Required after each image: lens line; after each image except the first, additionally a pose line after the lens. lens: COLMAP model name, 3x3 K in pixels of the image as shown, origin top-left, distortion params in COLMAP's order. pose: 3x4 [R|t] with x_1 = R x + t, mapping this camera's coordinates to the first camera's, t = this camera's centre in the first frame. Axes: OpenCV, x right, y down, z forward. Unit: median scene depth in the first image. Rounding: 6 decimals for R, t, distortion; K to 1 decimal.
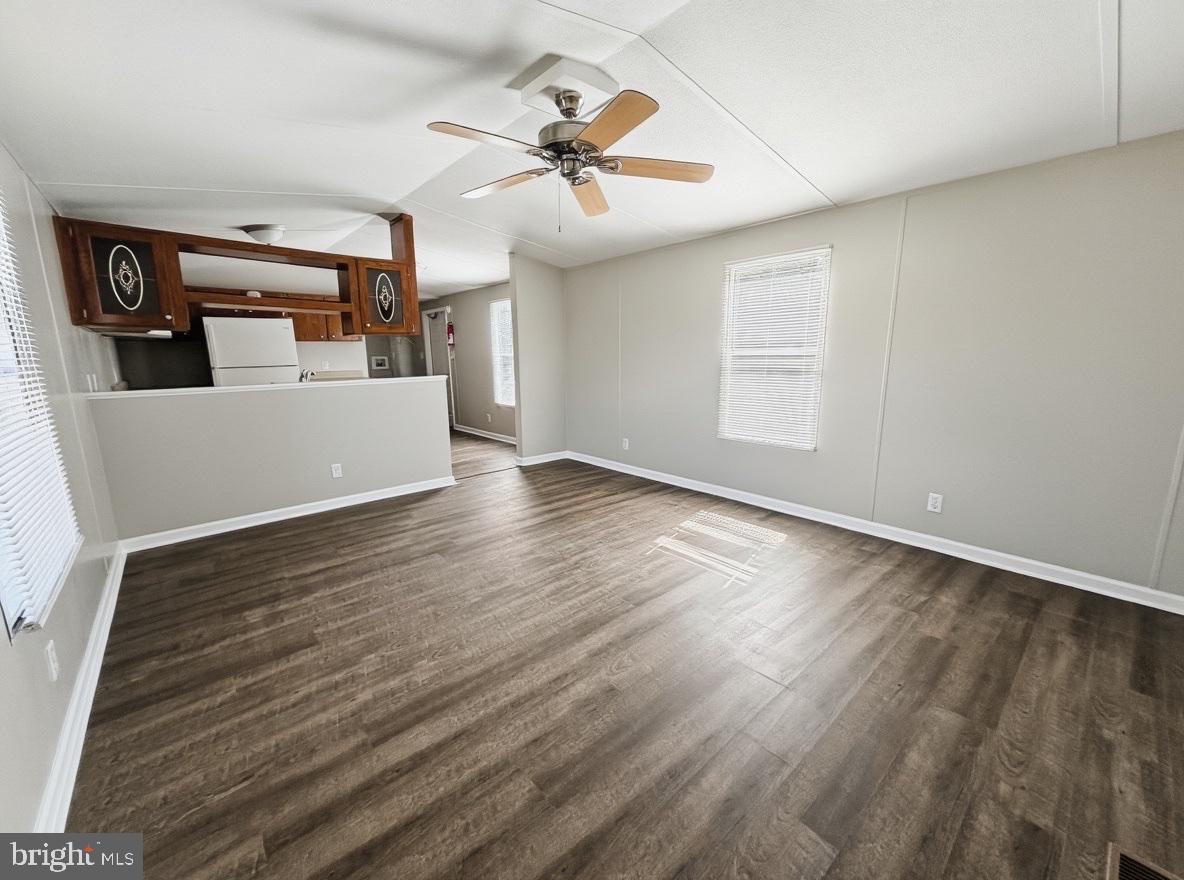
lens RADIAL K [[467.8, 0, 590.5], [0, 467.8, 436.4], [0, 0, 1]] dist [-0.001047, 0.000008]
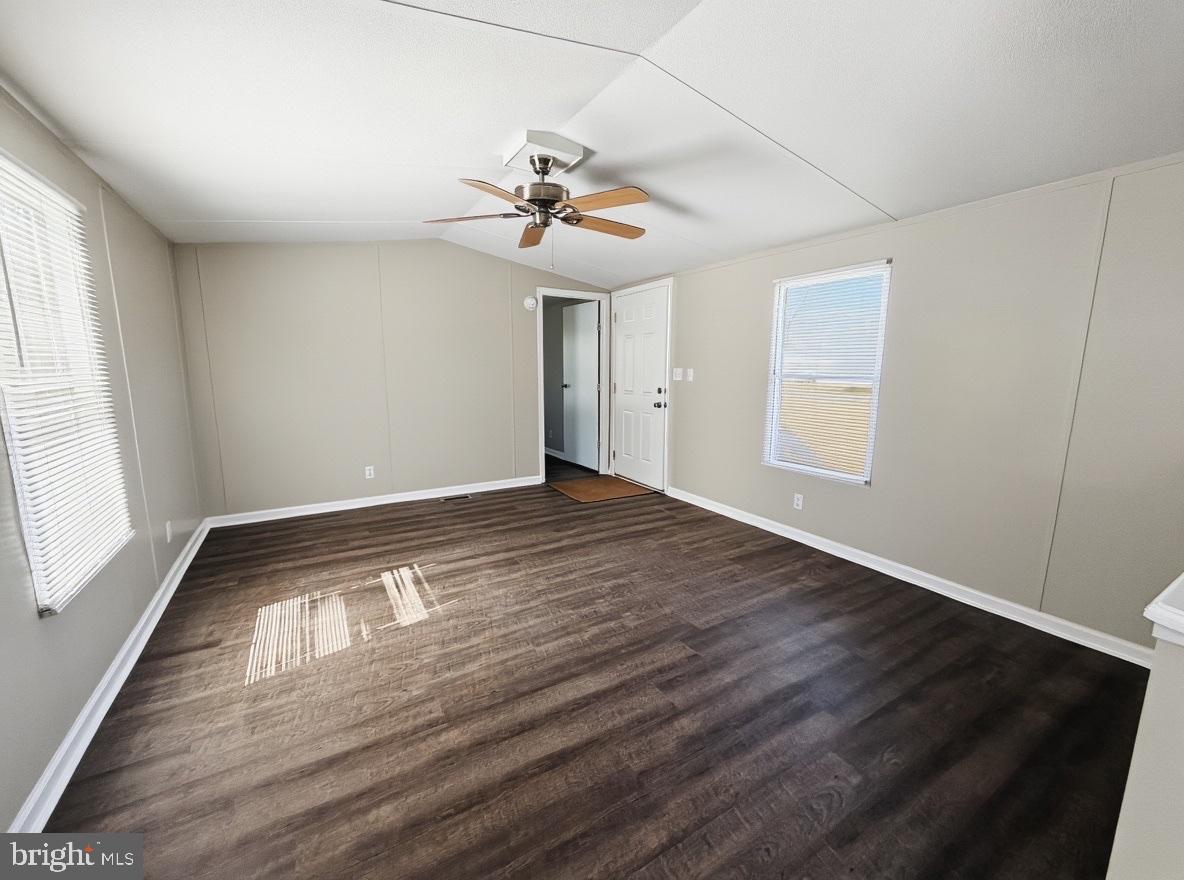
lens RADIAL K [[467.8, 0, 590.1], [0, 467.8, 440.3], [0, 0, 1]] dist [-0.001047, 0.000008]
pose [[-0.983775, -0.020363, 0.178247, -0.319797], [0.039939, 0.943749, 0.328243, -0.357670], [-0.174904, 0.330036, -0.927623, 1.895779]]
